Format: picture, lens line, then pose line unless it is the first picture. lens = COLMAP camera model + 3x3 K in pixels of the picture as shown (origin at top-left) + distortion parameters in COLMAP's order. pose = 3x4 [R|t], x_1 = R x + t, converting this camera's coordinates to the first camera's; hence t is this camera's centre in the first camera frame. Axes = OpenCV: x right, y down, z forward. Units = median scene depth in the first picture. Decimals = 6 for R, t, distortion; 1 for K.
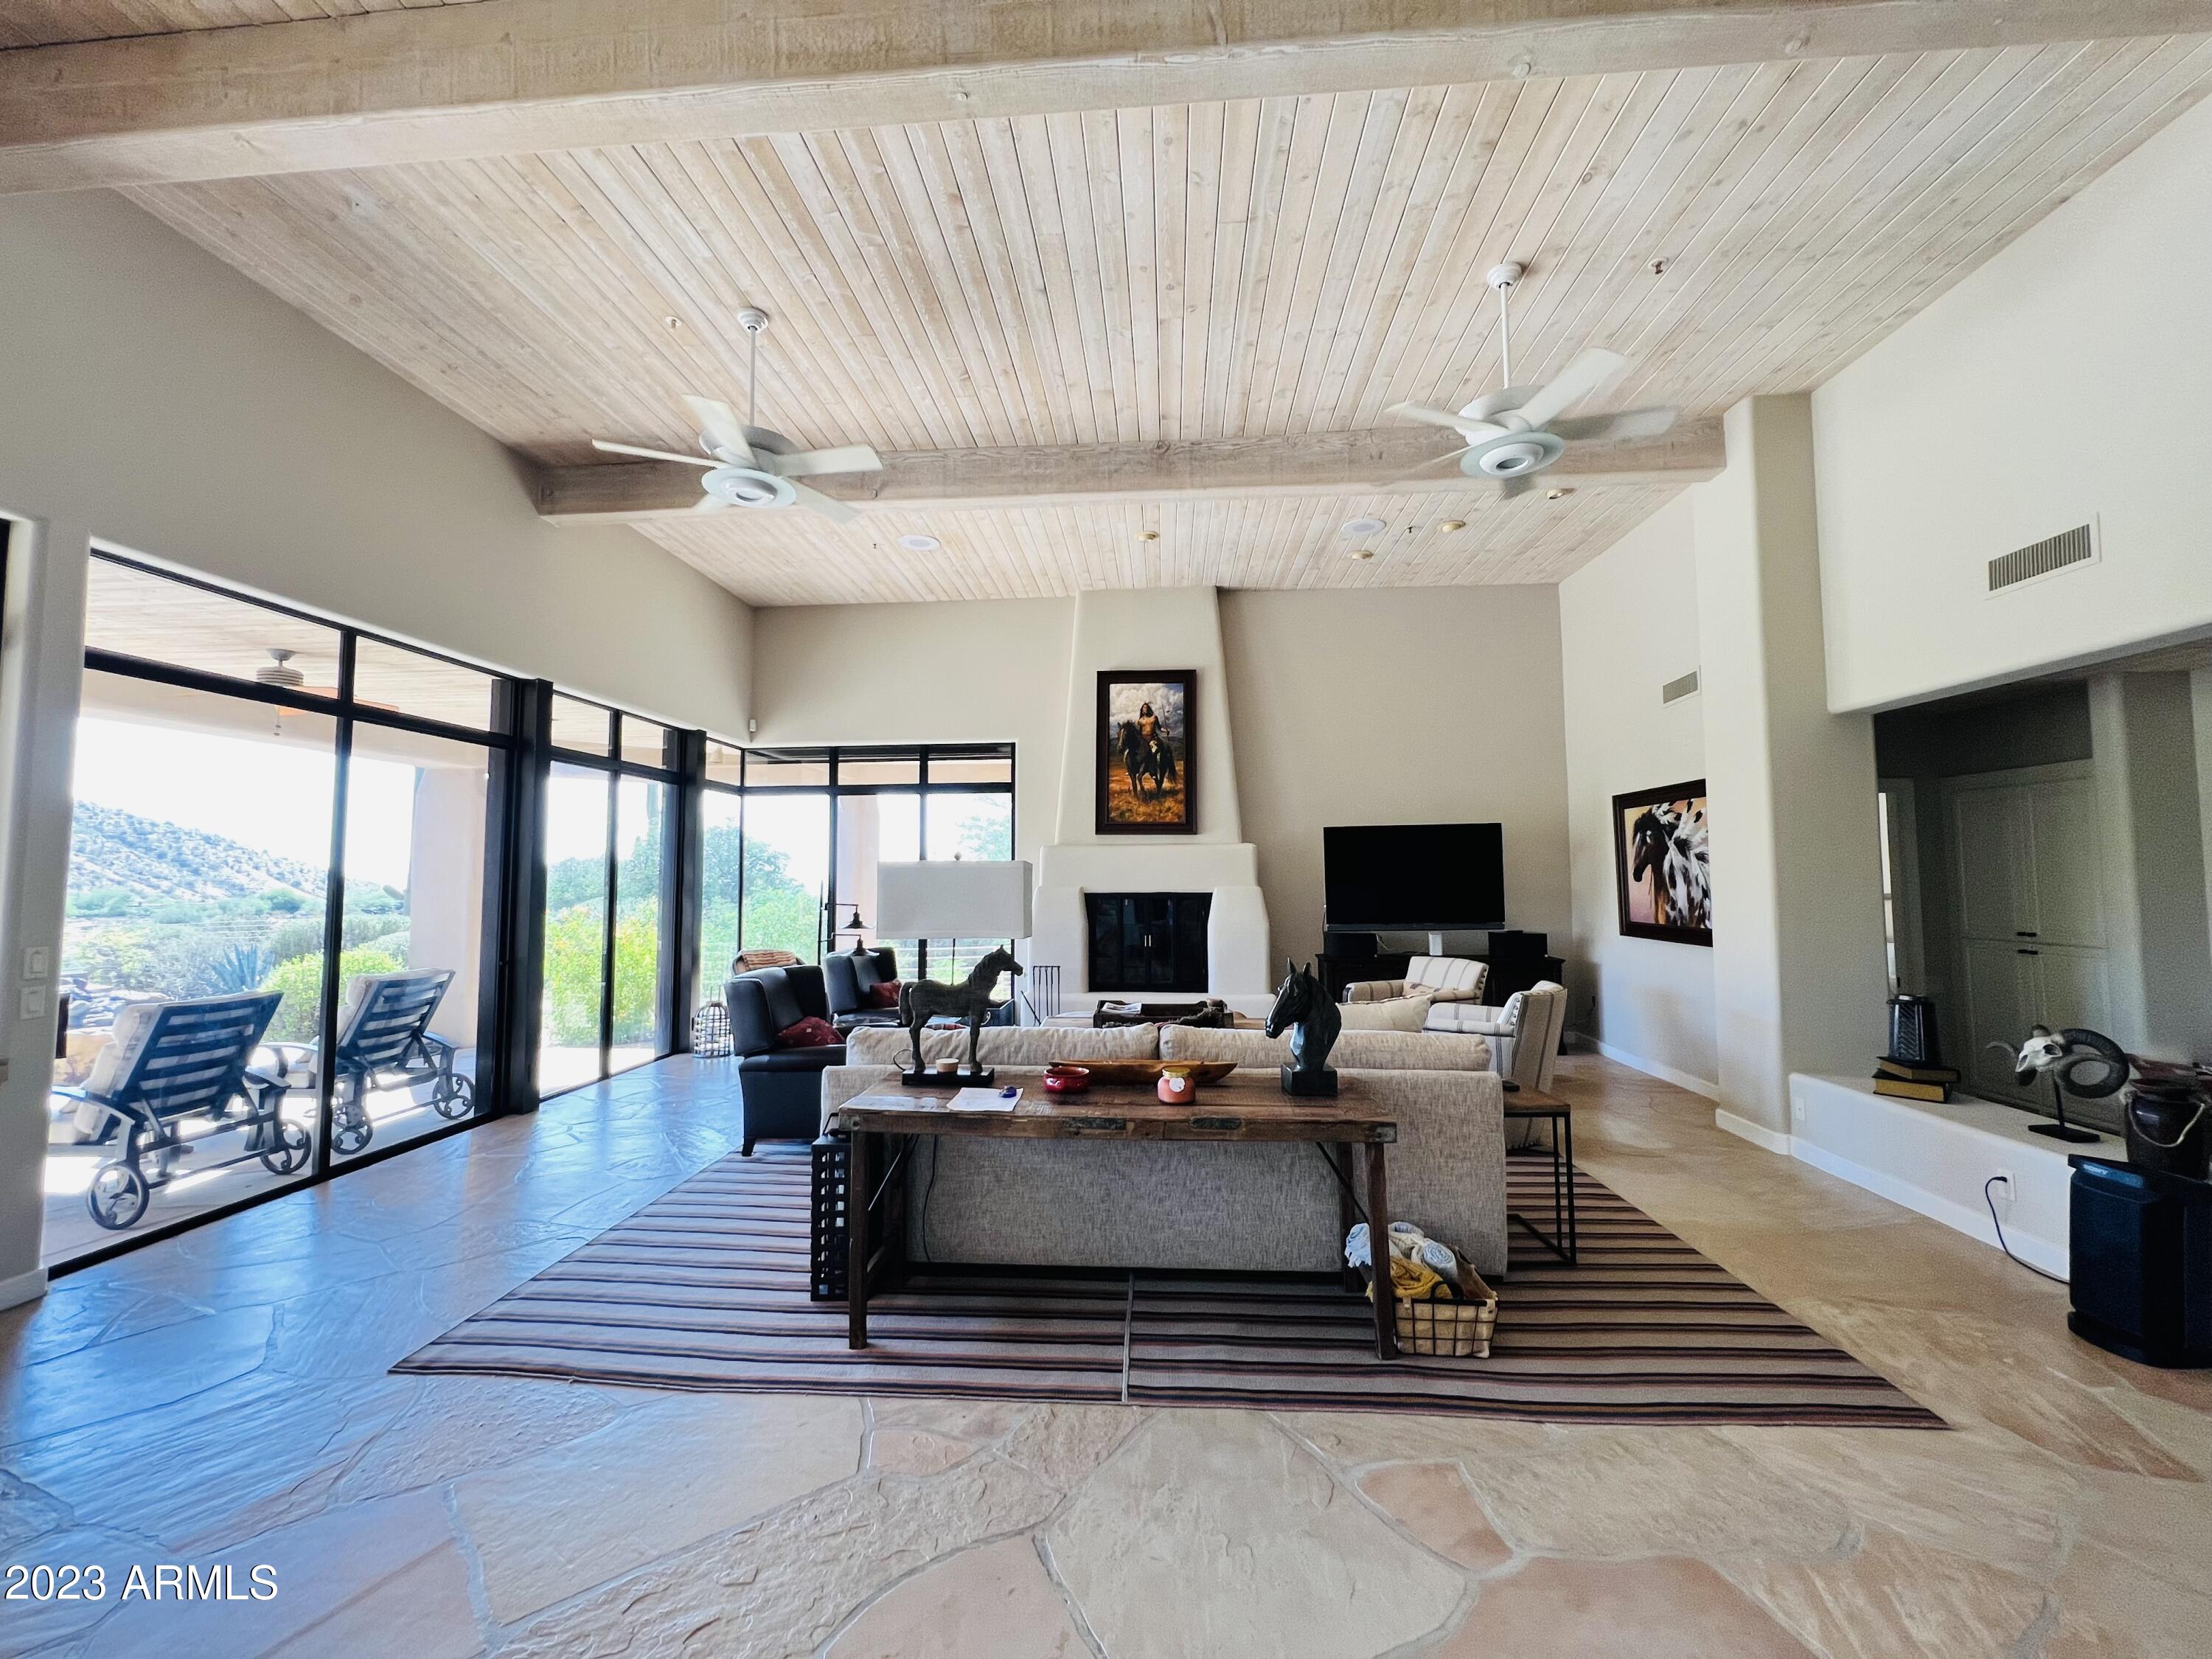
lens RADIAL K [[886.4, 0, 1098.1], [0, 886.4, 822.9], [0, 0, 1]] dist [-0.000917, 0.000622]
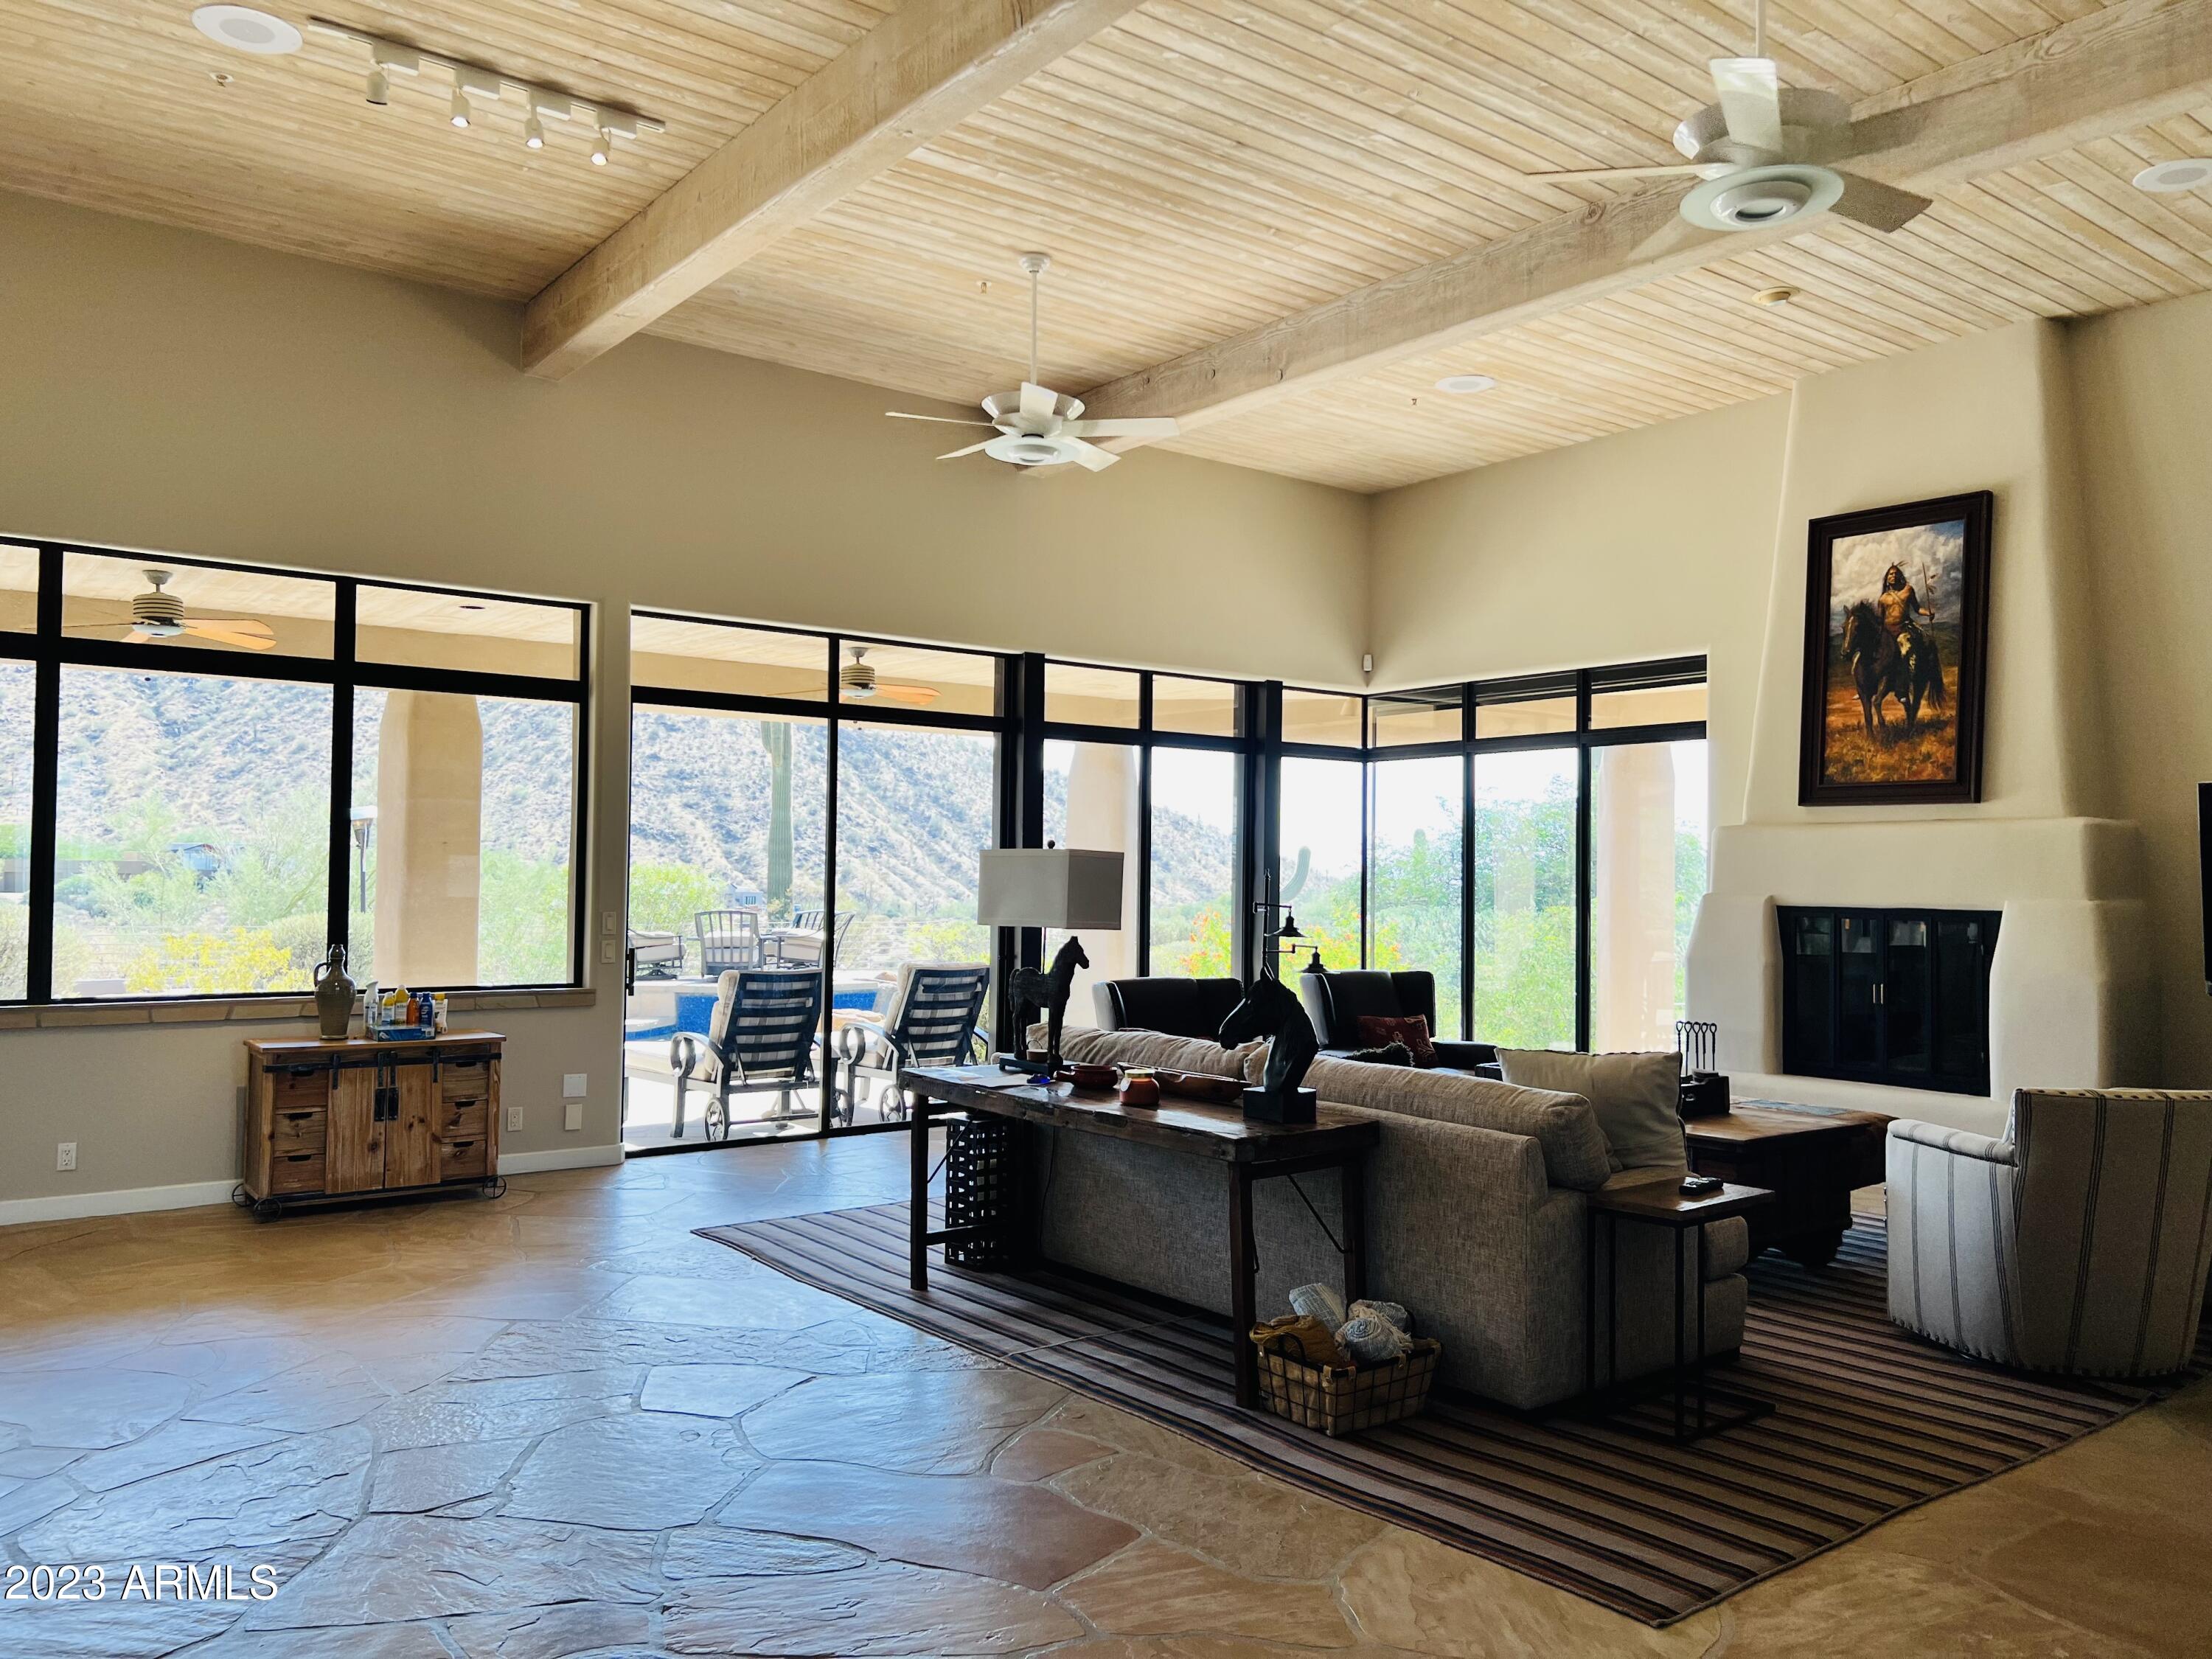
lens RADIAL K [[1663.0, 0, 1114.6], [0, 1663.0, 834.8], [0, 0, 1]] dist [0.085854, -0.096850]
pose [[0.675833, -0.006667, -0.737025, 0.711275], [0.029871, 0.999385, 0.018351, -0.002073], [0.736450, -0.034418, 0.675616, -0.102687]]
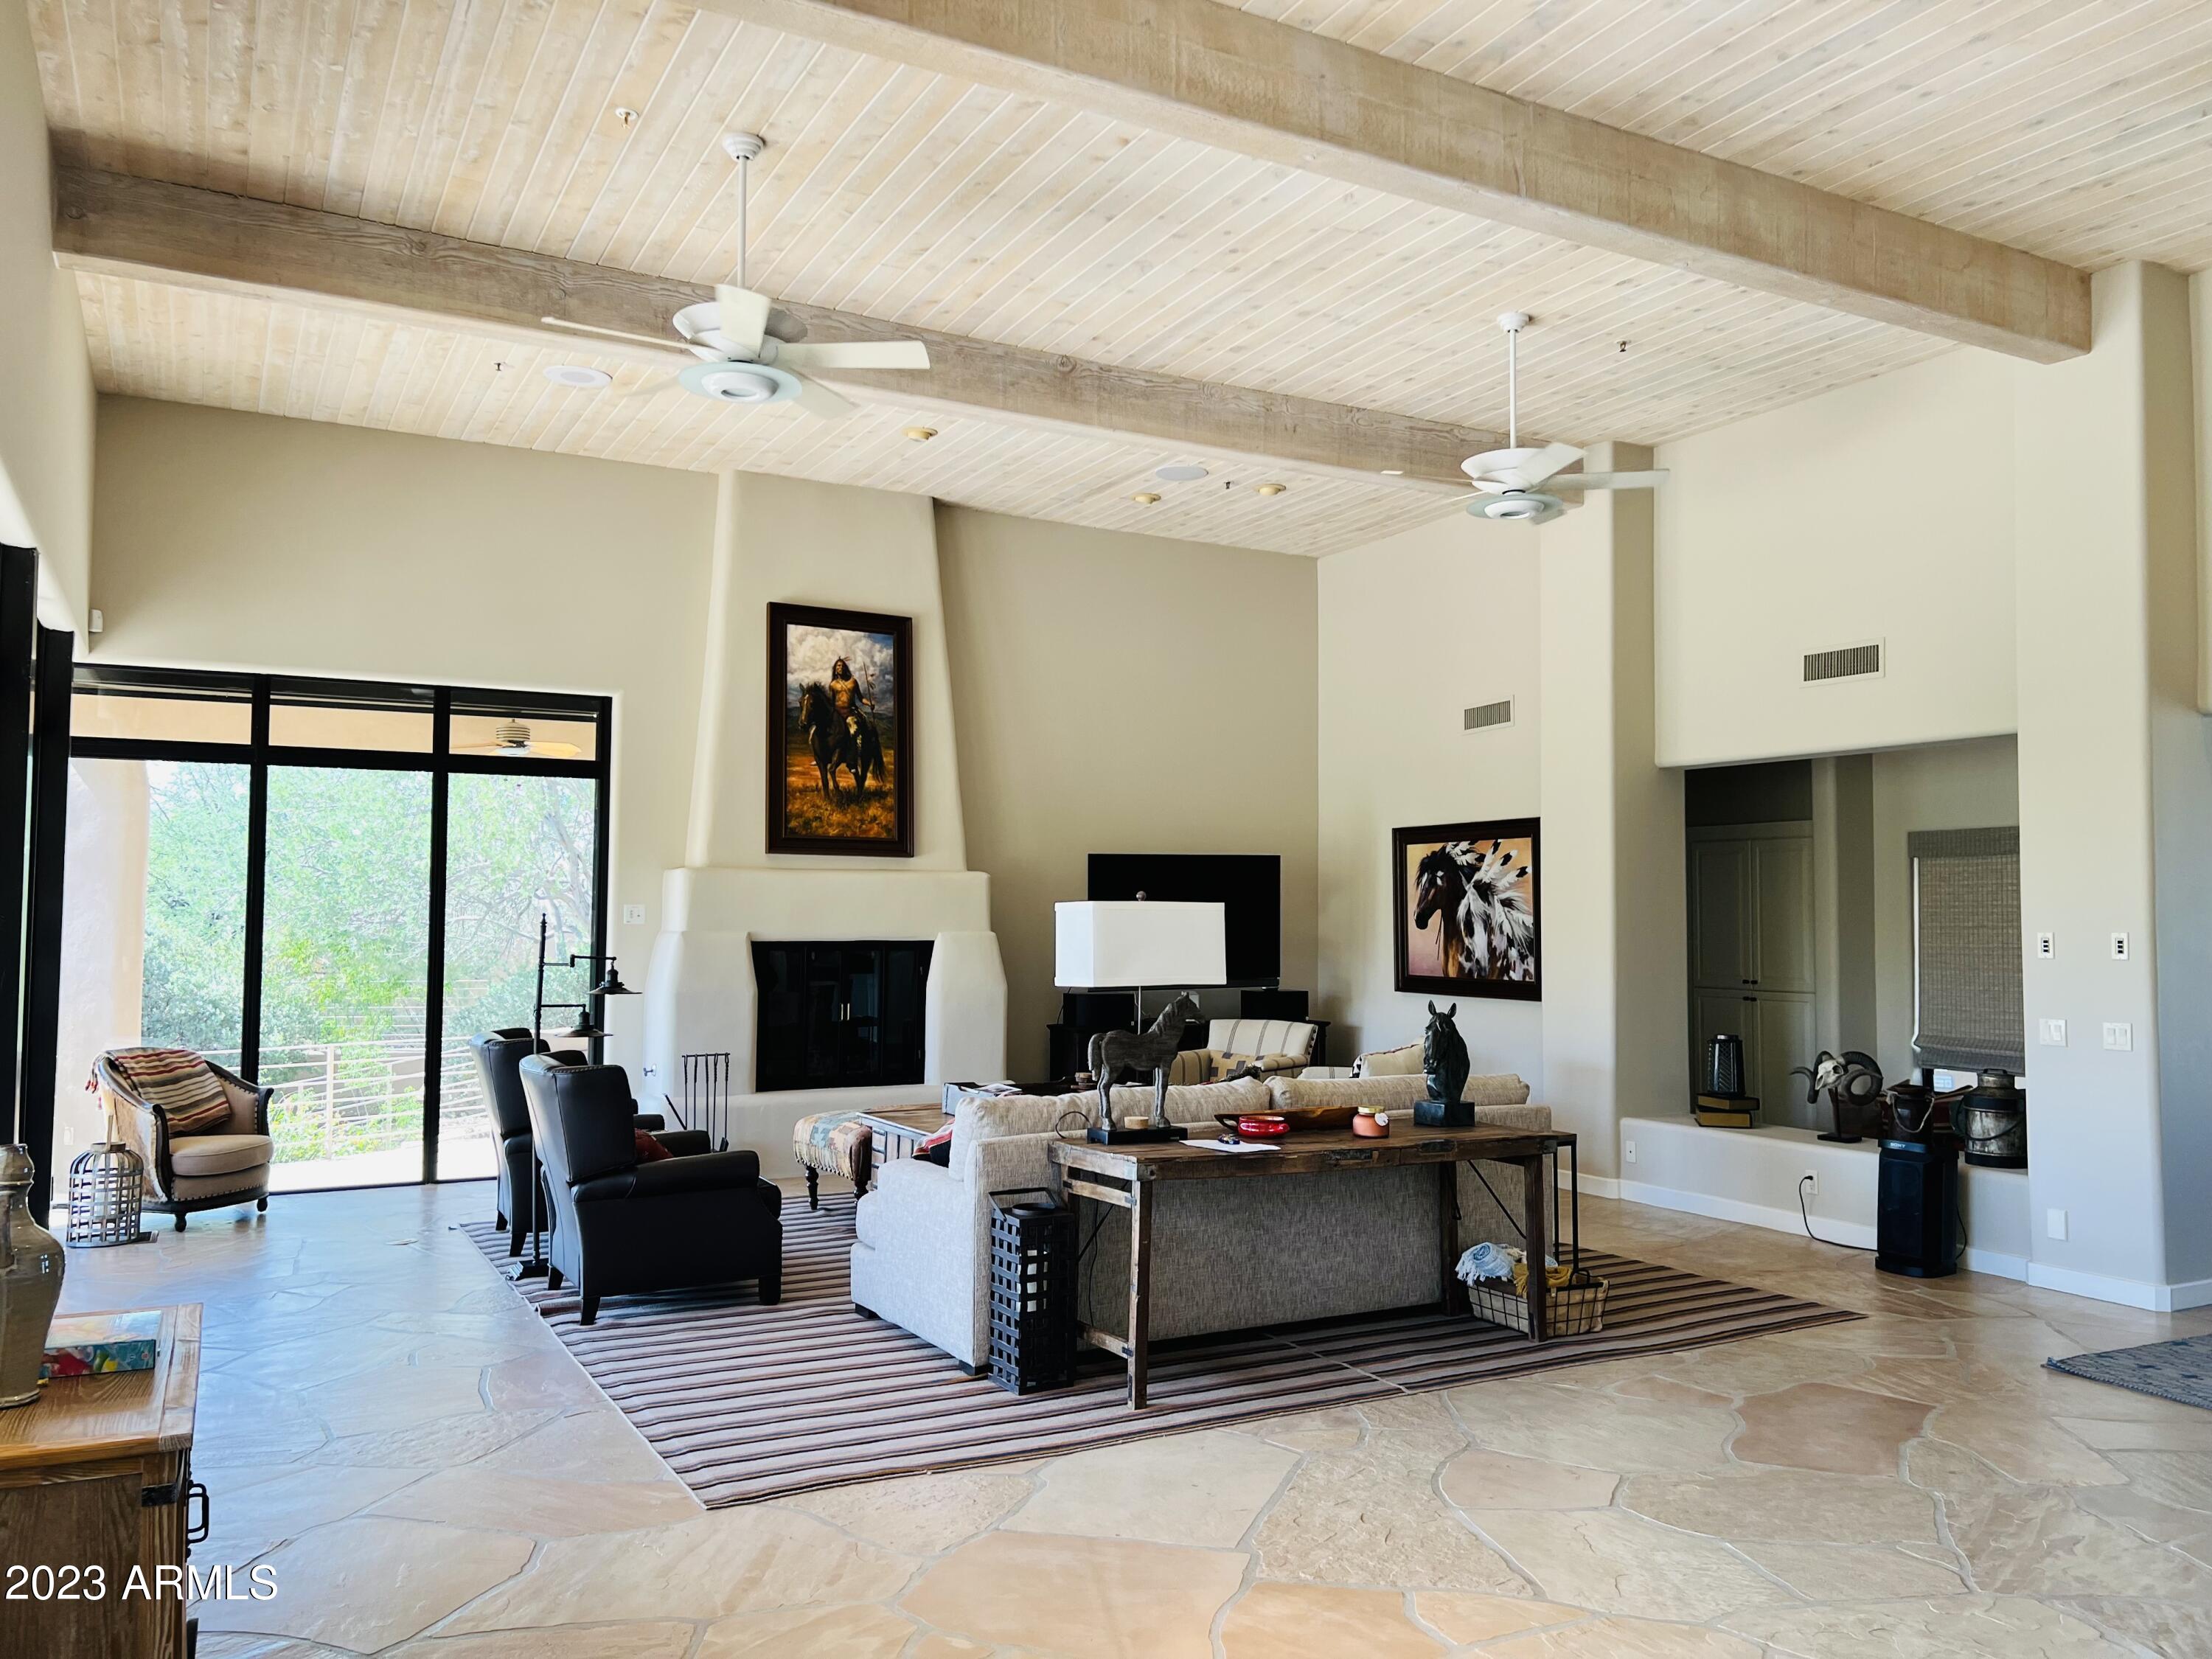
lens RADIAL K [[1663.0, 0, 1114.6], [0, 1663.0, 834.8], [0, 0, 1]] dist [0.085854, -0.096850]
pose [[0.836547, 0.036682, 0.546666, -0.653573], [-0.042832, 0.999081, -0.001496, -0.013135], [-0.546219, -0.022163, 0.837349, -0.247296]]
